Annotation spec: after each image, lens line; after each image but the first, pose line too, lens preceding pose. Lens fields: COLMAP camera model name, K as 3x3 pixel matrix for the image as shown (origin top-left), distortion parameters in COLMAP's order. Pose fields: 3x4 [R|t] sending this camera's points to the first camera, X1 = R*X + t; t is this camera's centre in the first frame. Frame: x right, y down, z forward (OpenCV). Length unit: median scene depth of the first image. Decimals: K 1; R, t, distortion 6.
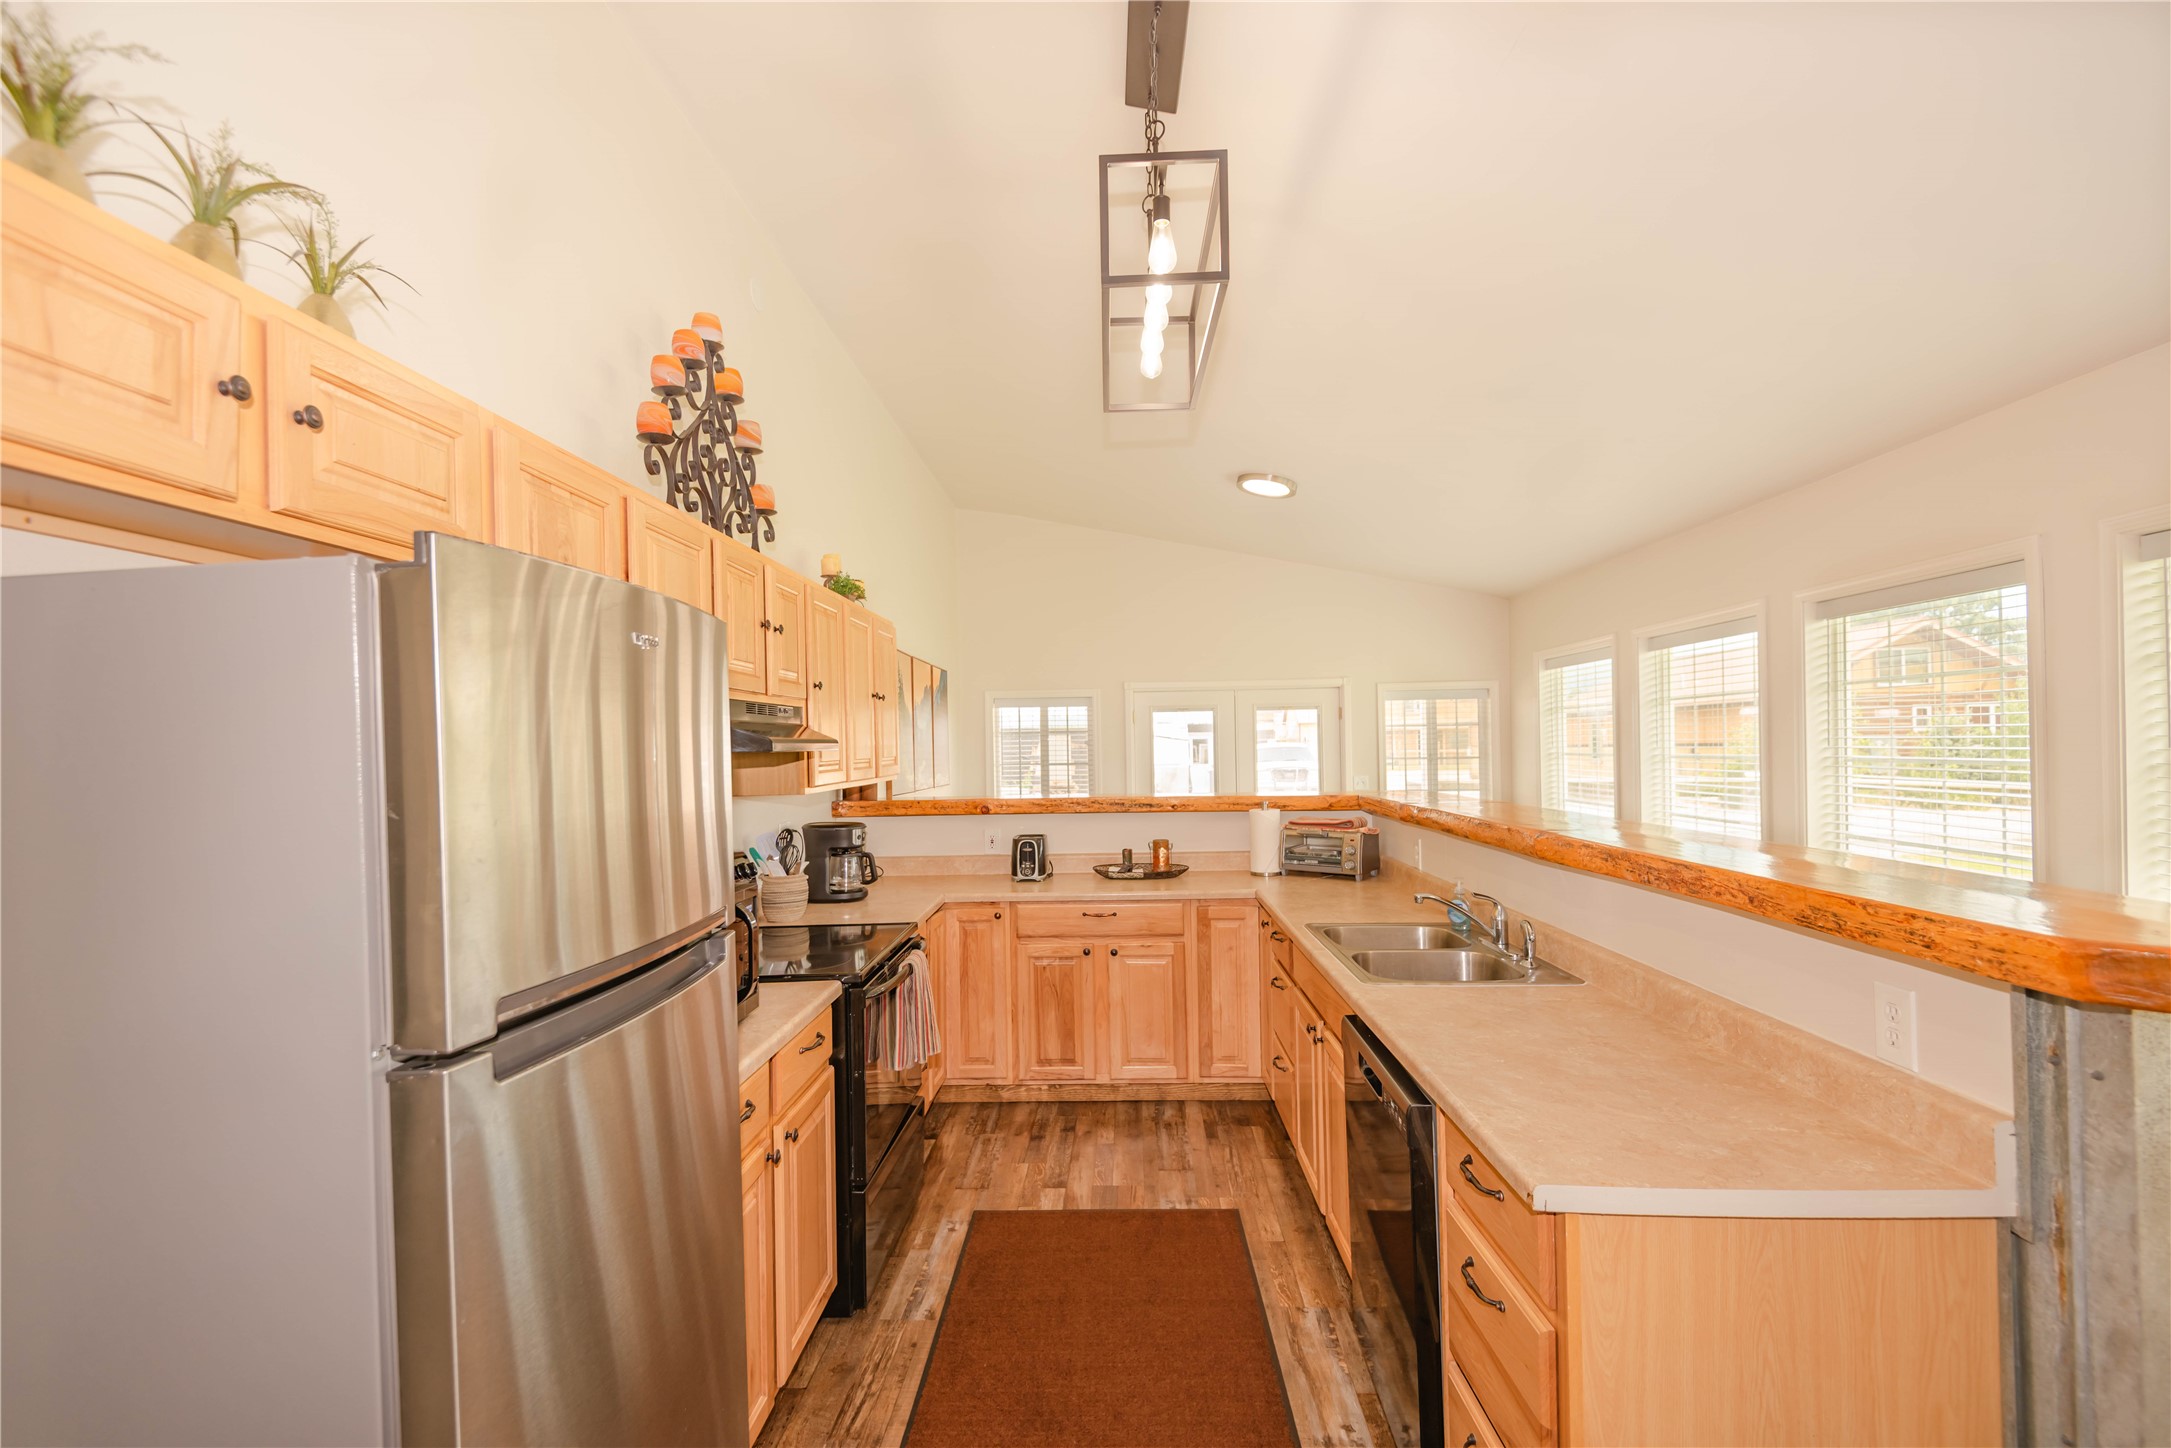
lens RADIAL K [[983.8, 0, 1086.4], [0, 983.8, 746.1], [0, 0, 1]] dist [0.003843, 0.000028]
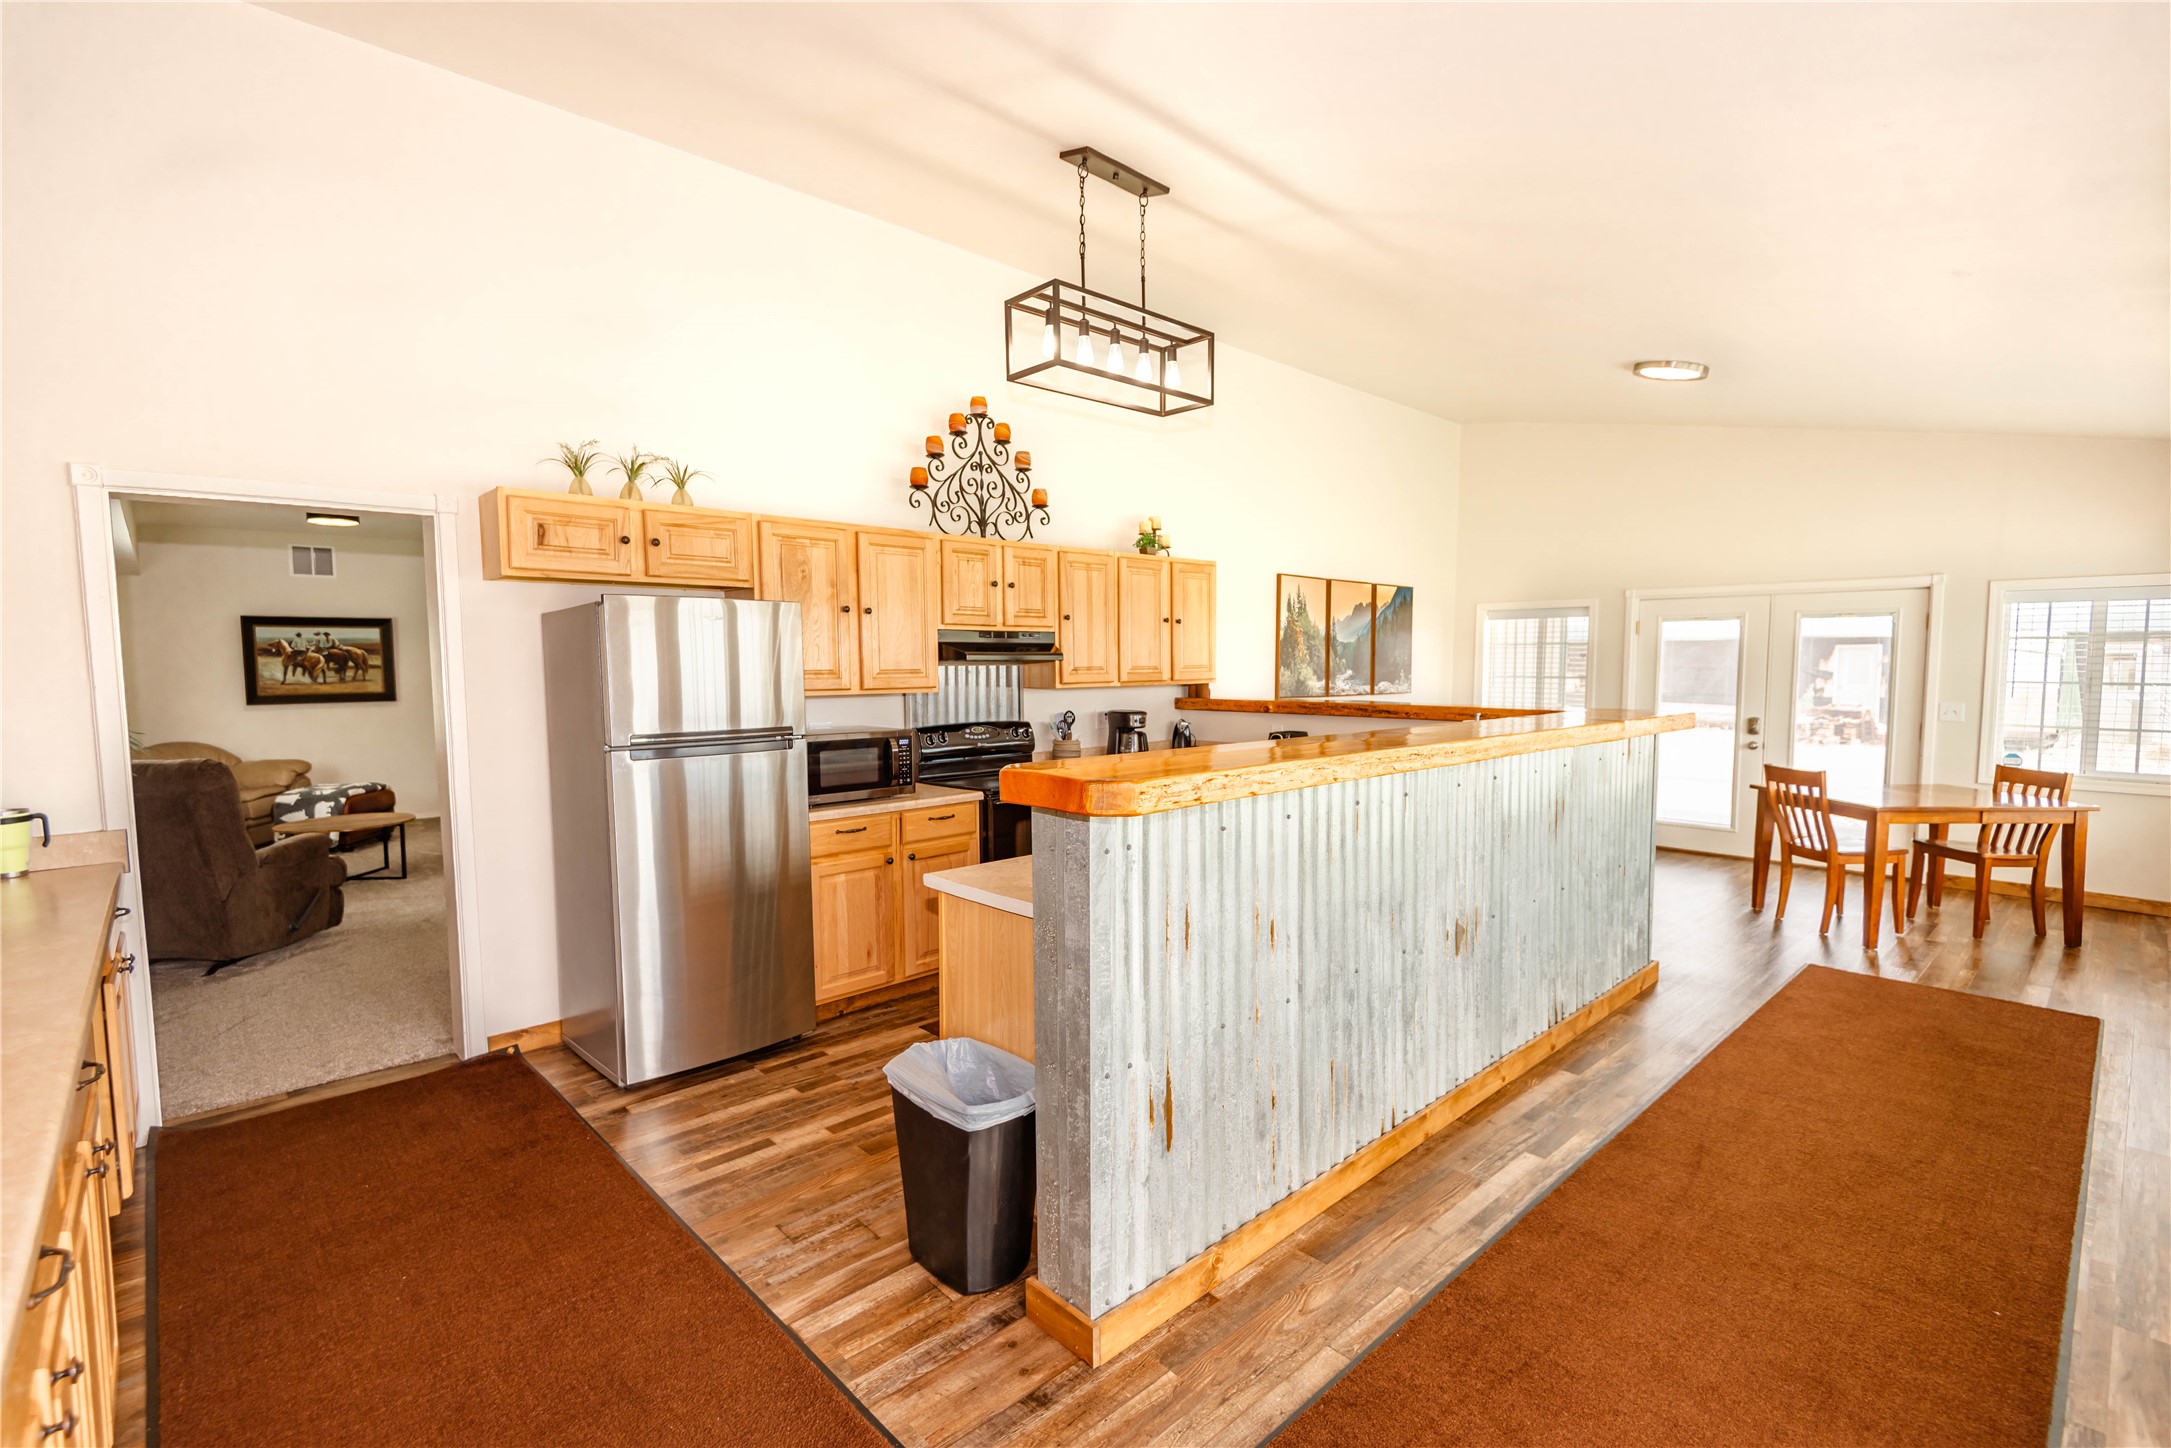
lens RADIAL K [[983.8, 0, 1086.4], [0, 983.8, 746.1], [0, 0, 1]] dist [0.003843, 0.000028]
pose [[0.711043, 0.073714, -0.699274, 0.702418], [-0.008323, 0.995302, 0.096457, -0.008150], [0.703099, -0.062765, 0.708316, -0.065264]]
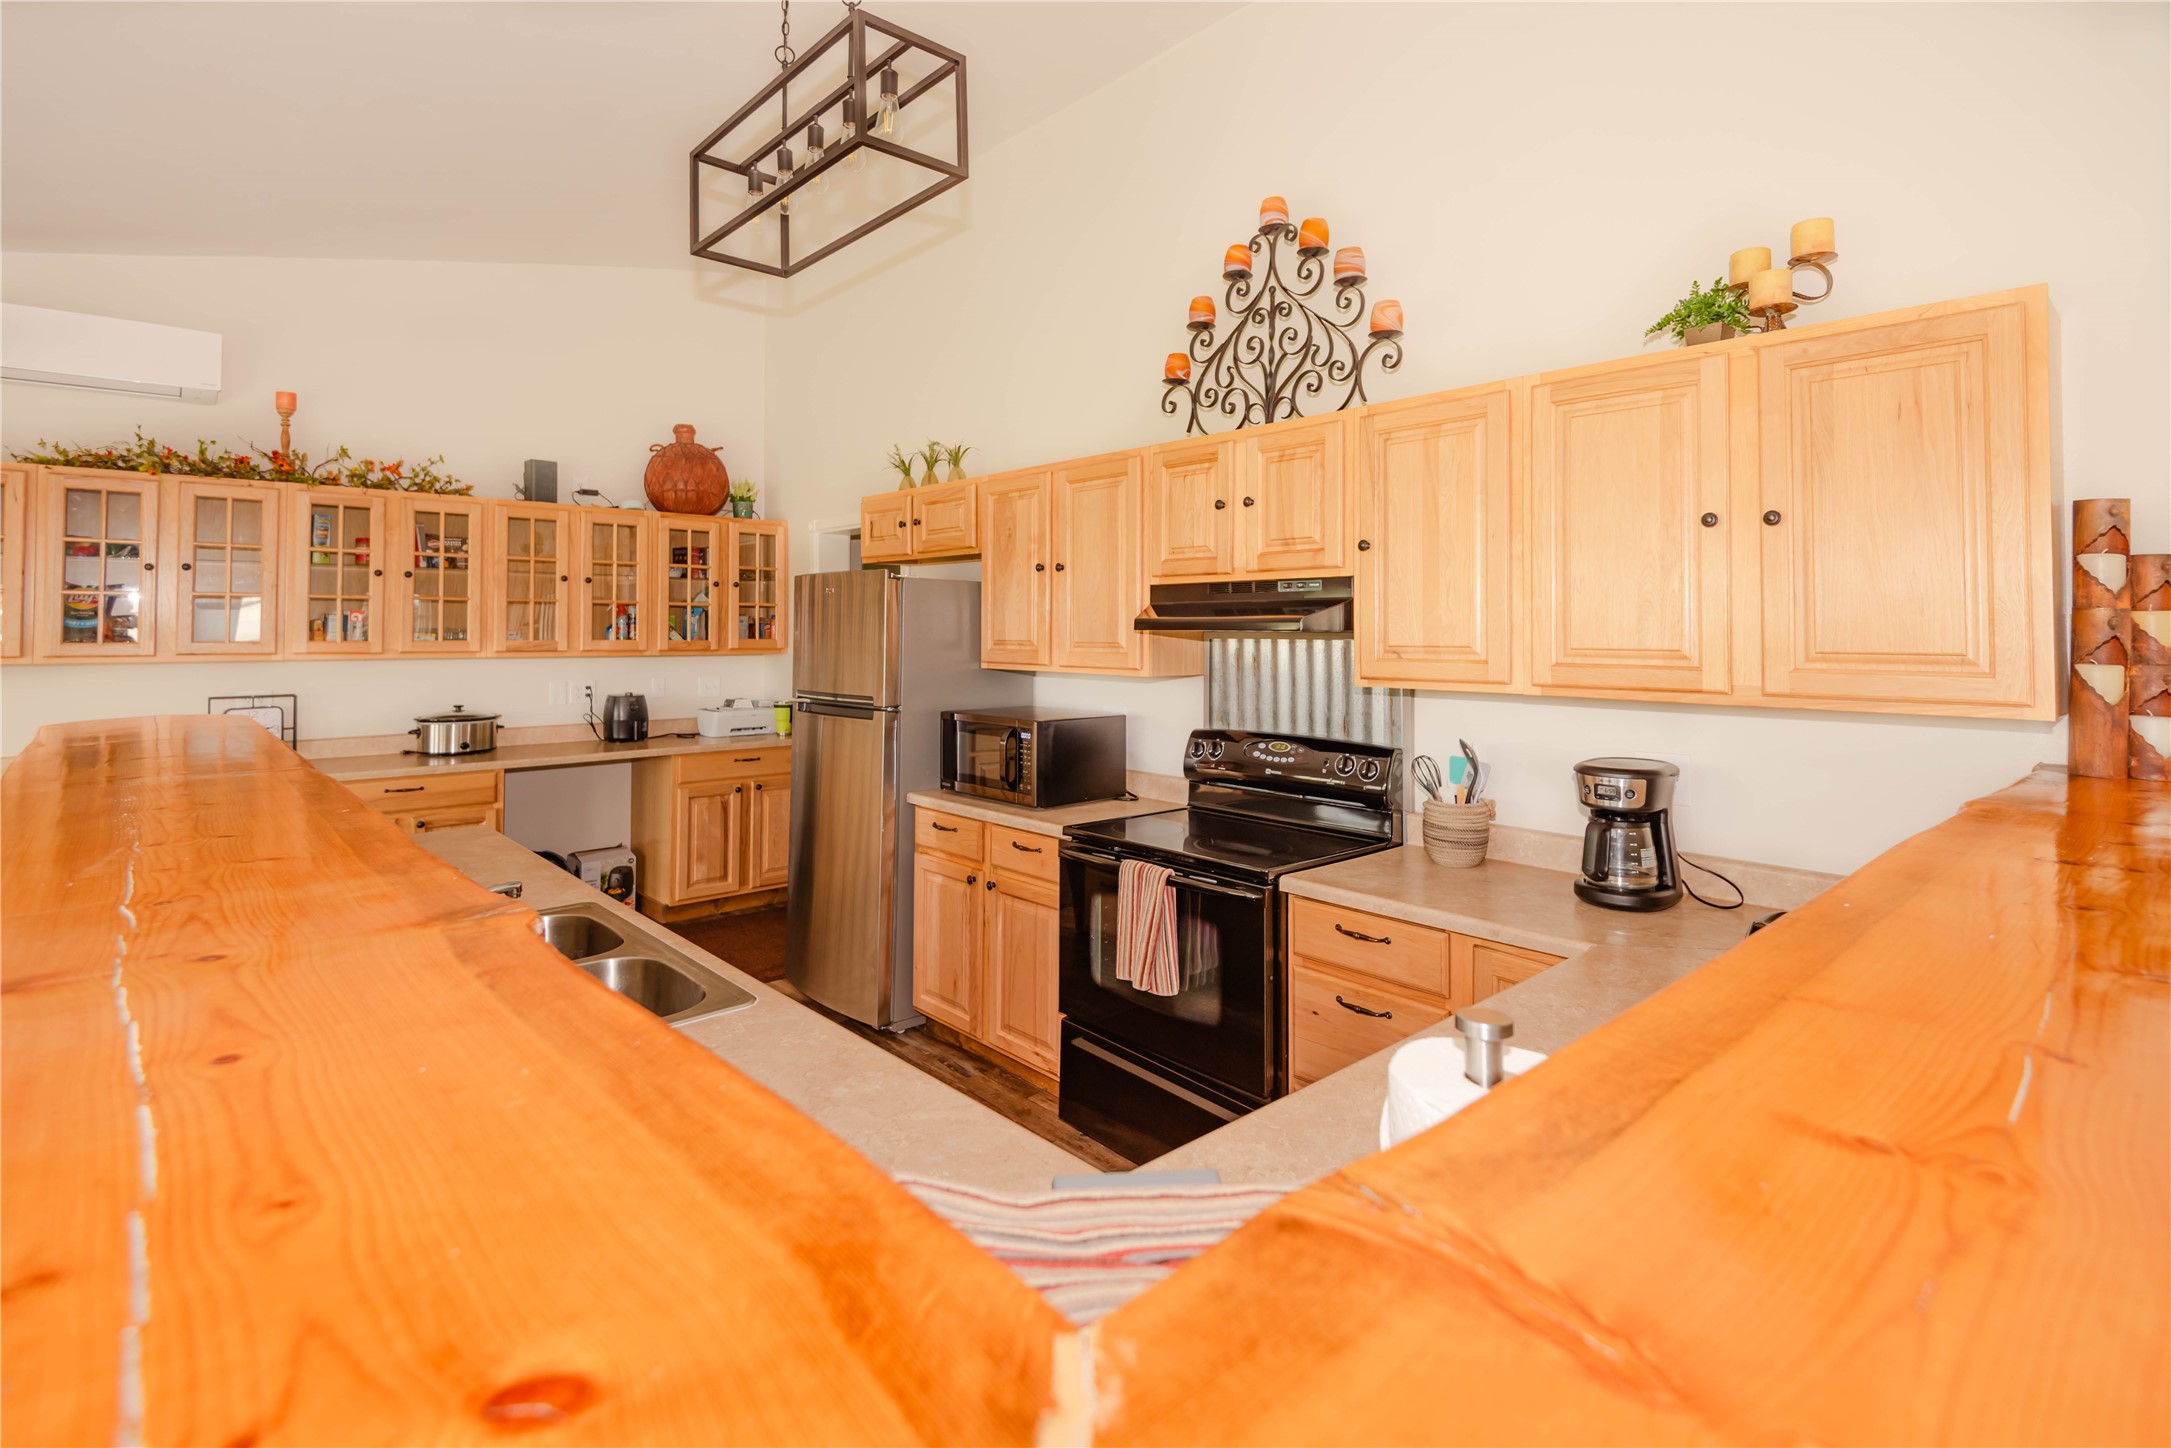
lens RADIAL K [[1003.3, 0, 1091.7], [0, 1003.3, 636.1], [0, 0, 1]] dist [0.003925, -0.000364]
pose [[-0.711982, 0.021640, -0.701864, 0.357251], [0.008478, 0.999717, 0.022224, -0.009048], [0.702147, 0.009873, -0.711964, 1.182897]]
